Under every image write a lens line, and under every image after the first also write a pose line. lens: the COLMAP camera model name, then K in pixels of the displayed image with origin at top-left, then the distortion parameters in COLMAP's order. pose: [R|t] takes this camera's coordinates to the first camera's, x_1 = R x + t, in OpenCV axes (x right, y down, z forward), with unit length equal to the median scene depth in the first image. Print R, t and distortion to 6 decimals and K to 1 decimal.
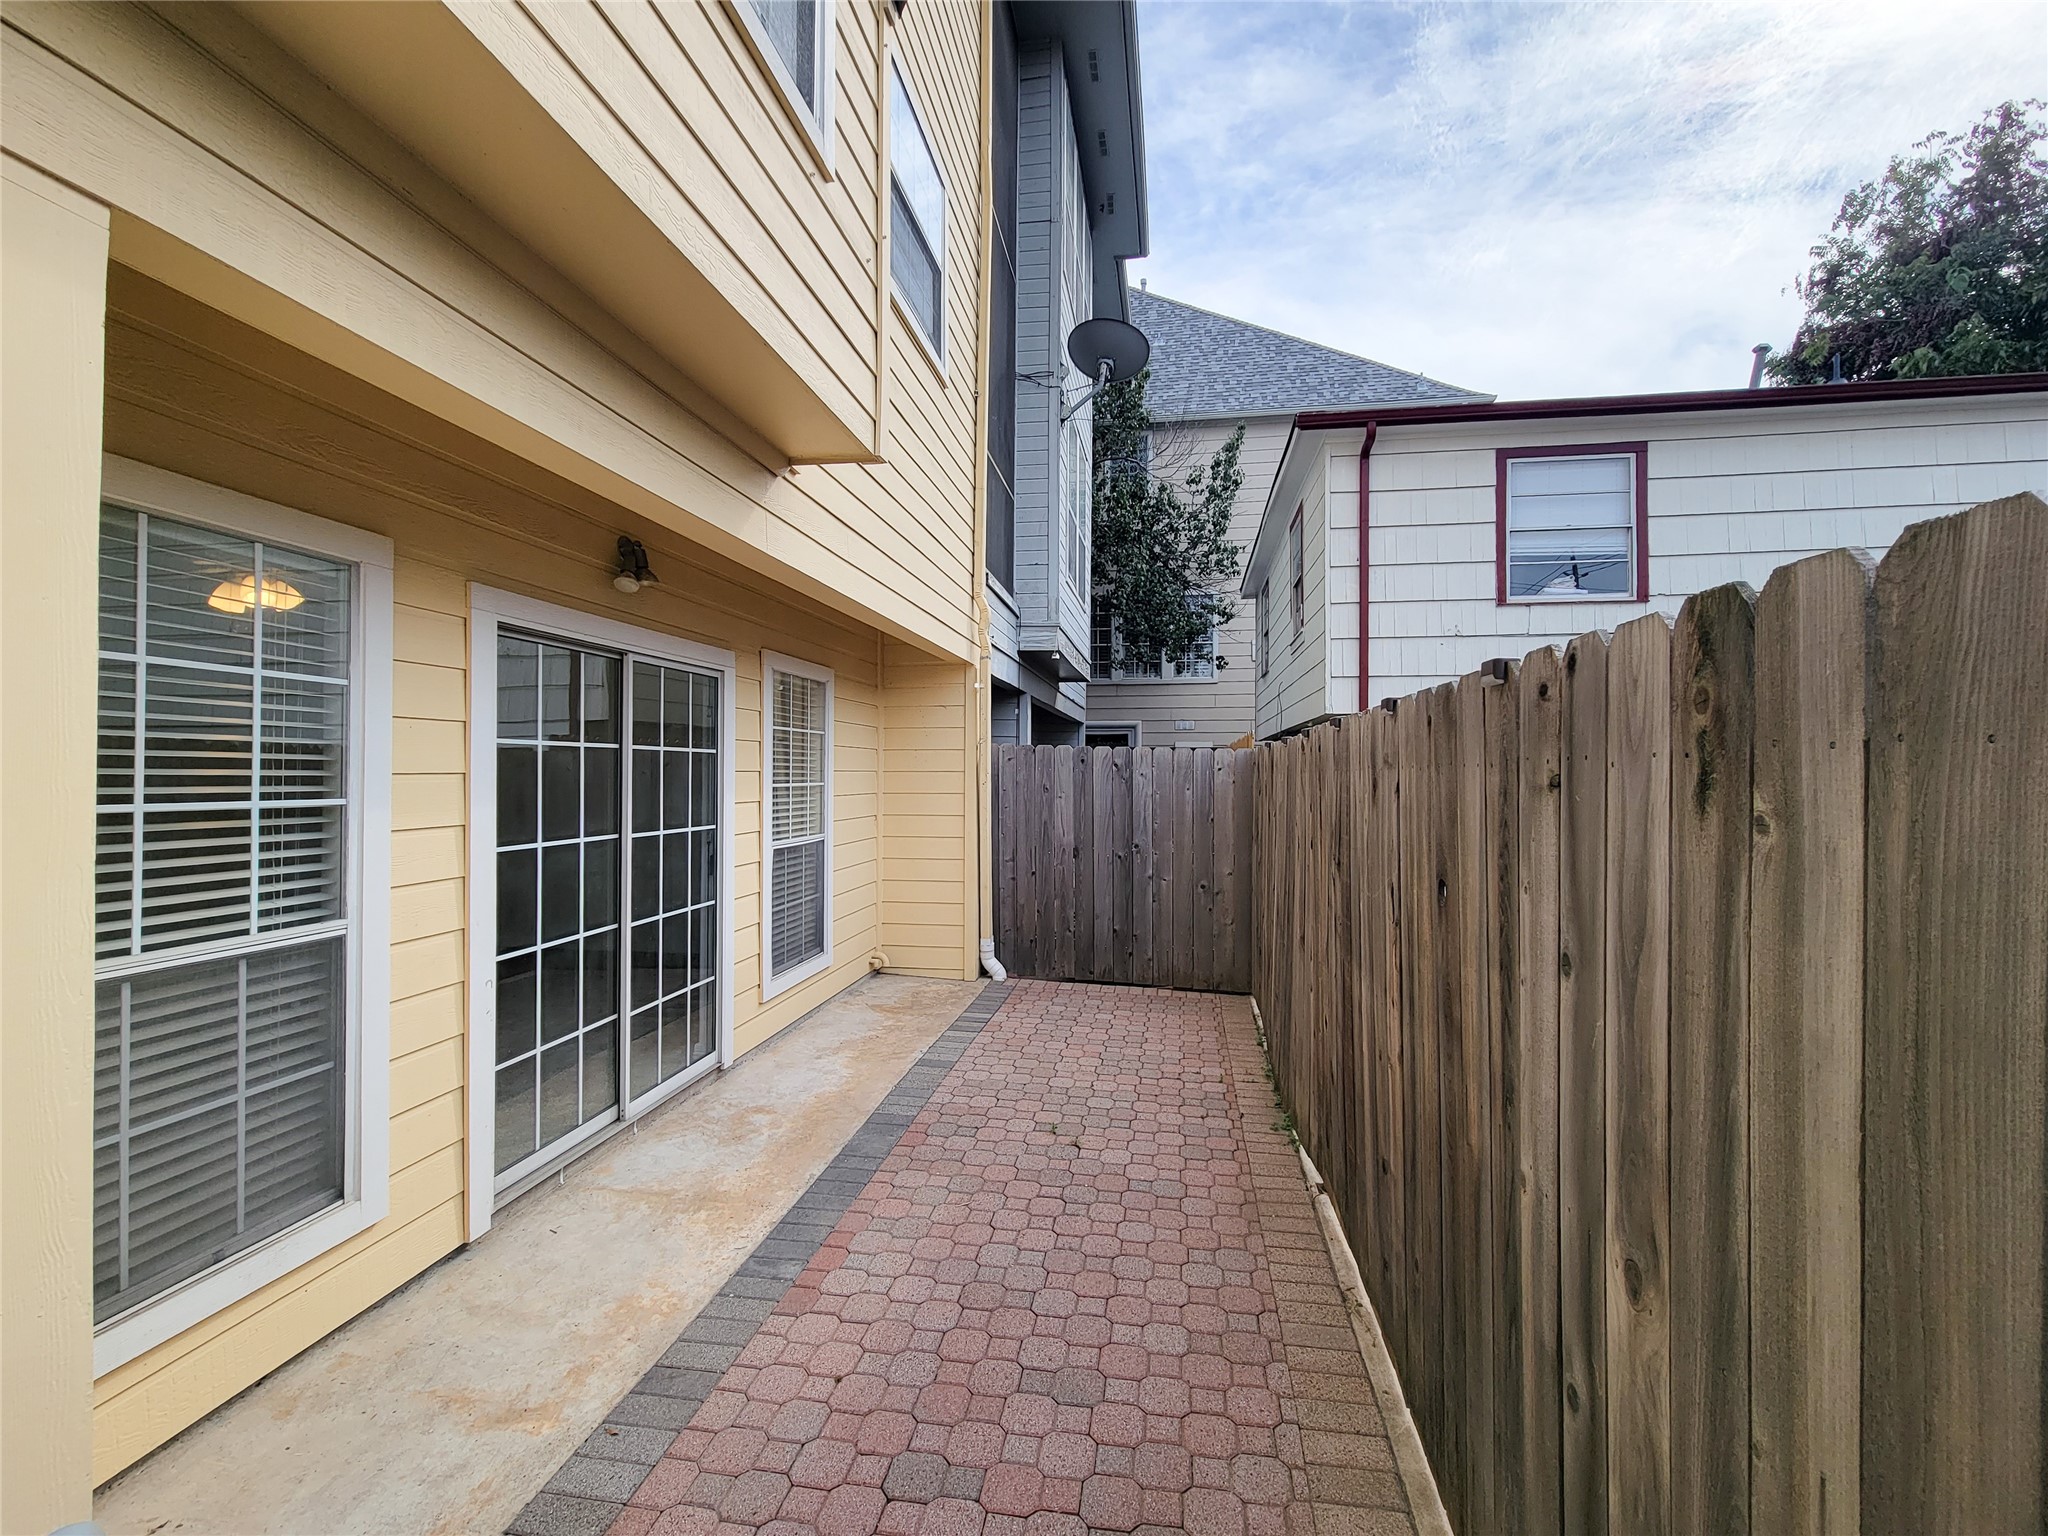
lens RADIAL K [[862.3, 0, 1024.0], [0, 862.3, 768.0], [0, 0, 1]] dist [-0.001146, -0.001061]
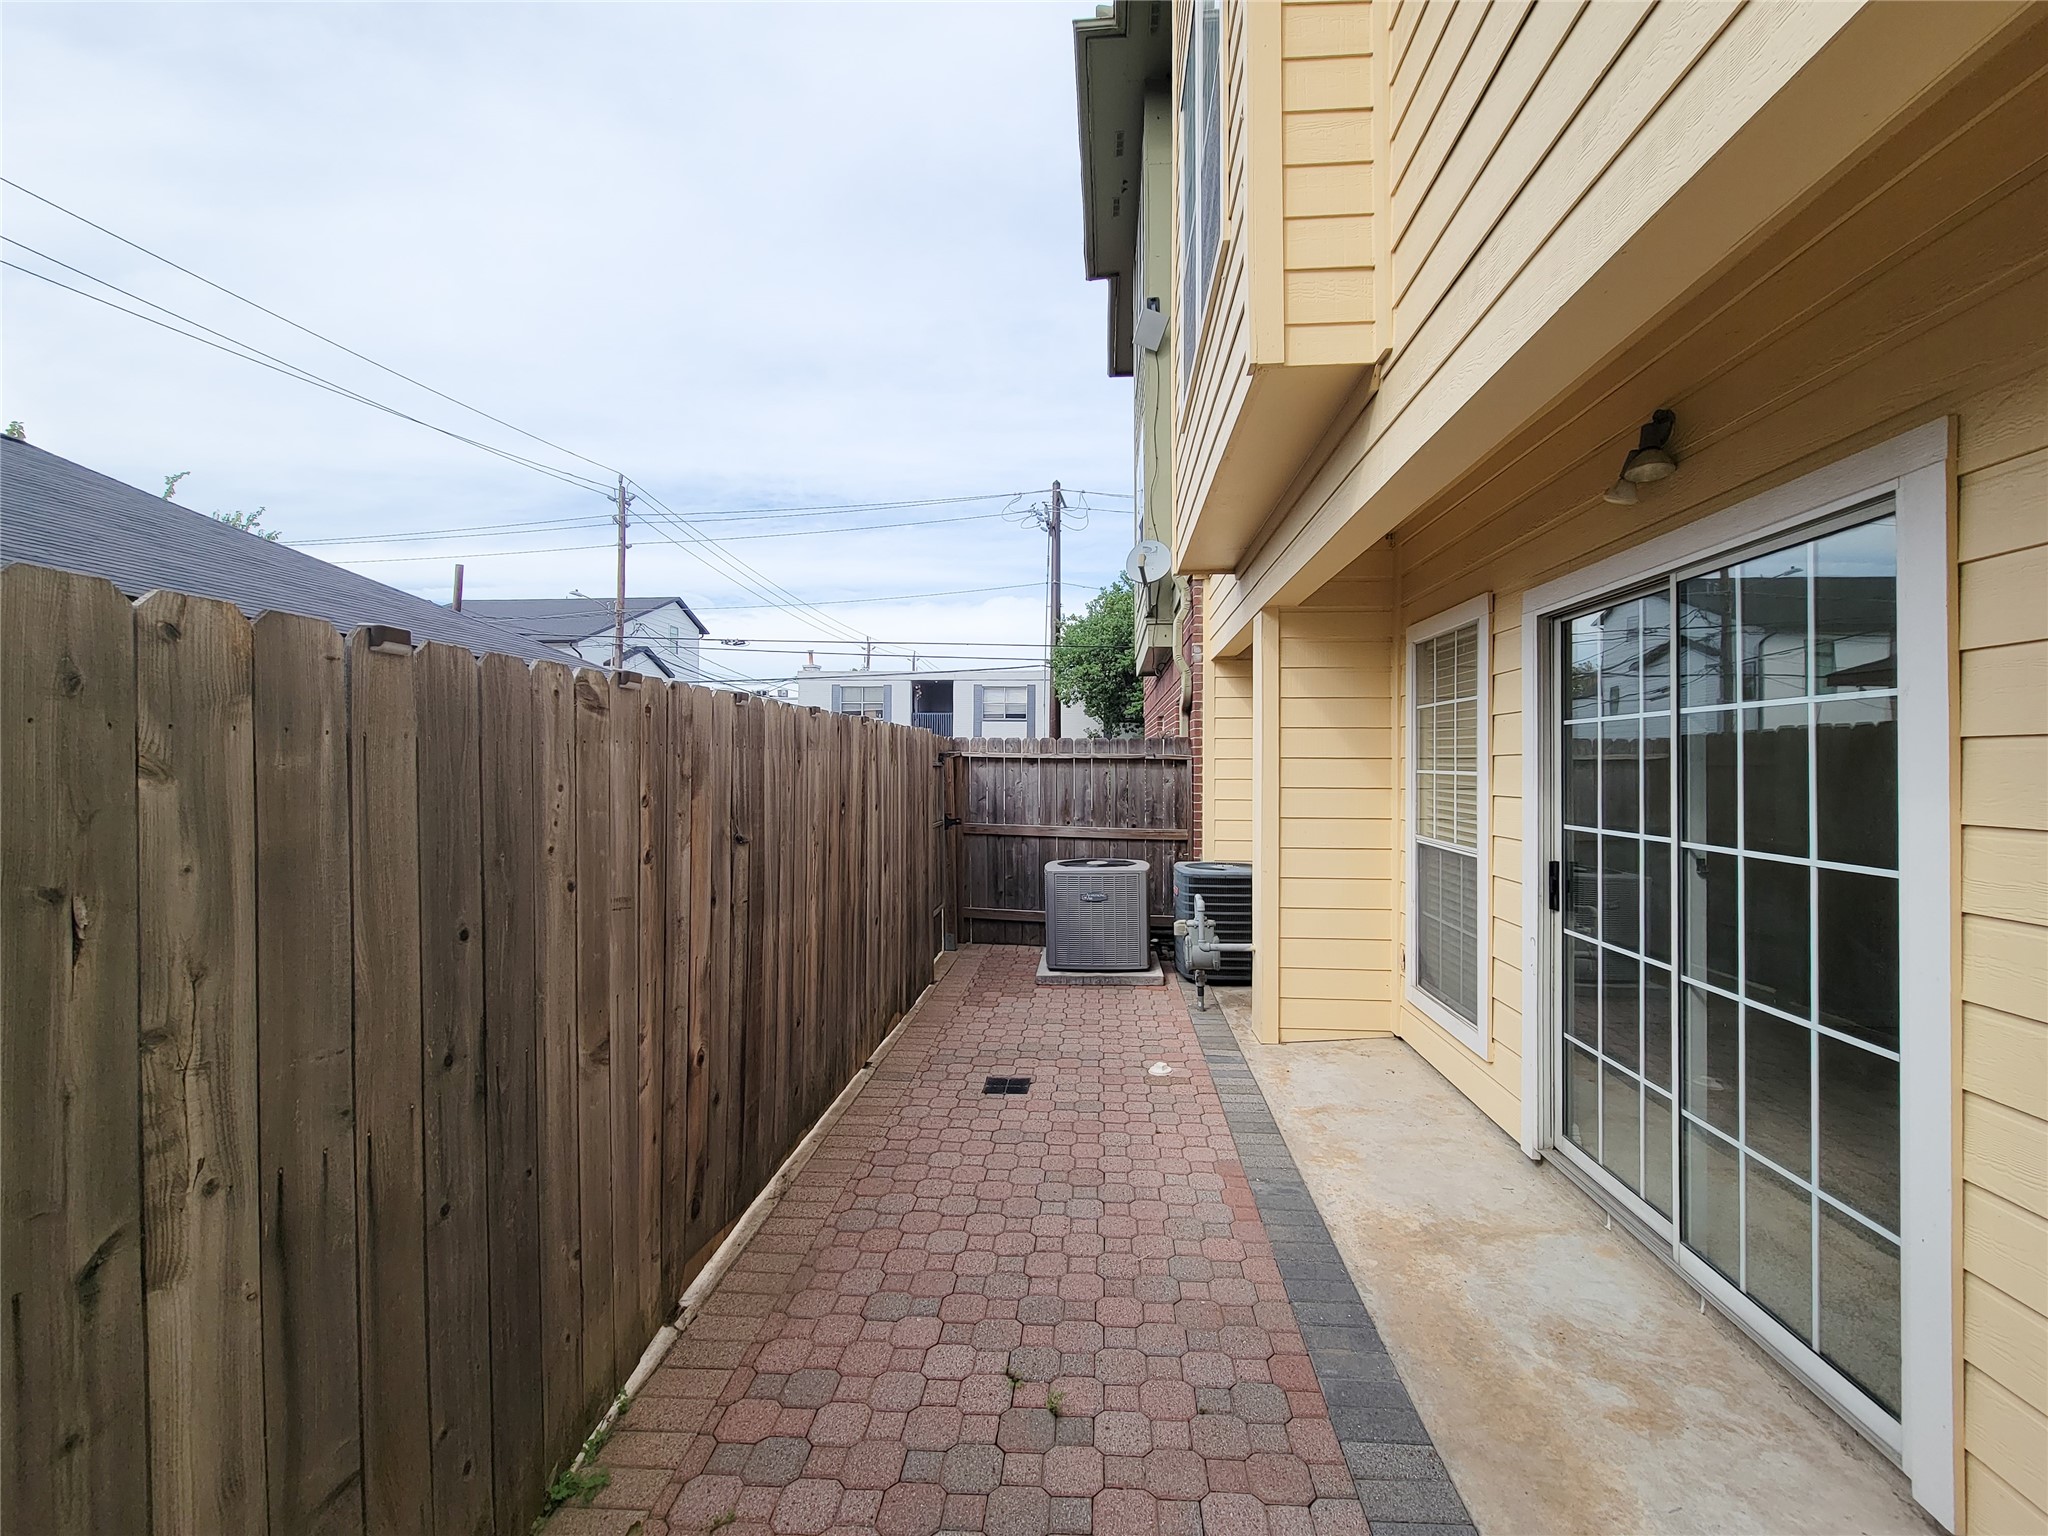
lens RADIAL K [[862.3, 0, 1024.0], [0, 862.3, 768.0], [0, 0, 1]] dist [-0.001146, -0.001061]
pose [[-0.996452, -0.006028, -0.083942, 0.124639], [-0.005778, 0.999978, -0.003217, 0.029269], [0.083960, -0.002720, -0.996465, 1.876834]]
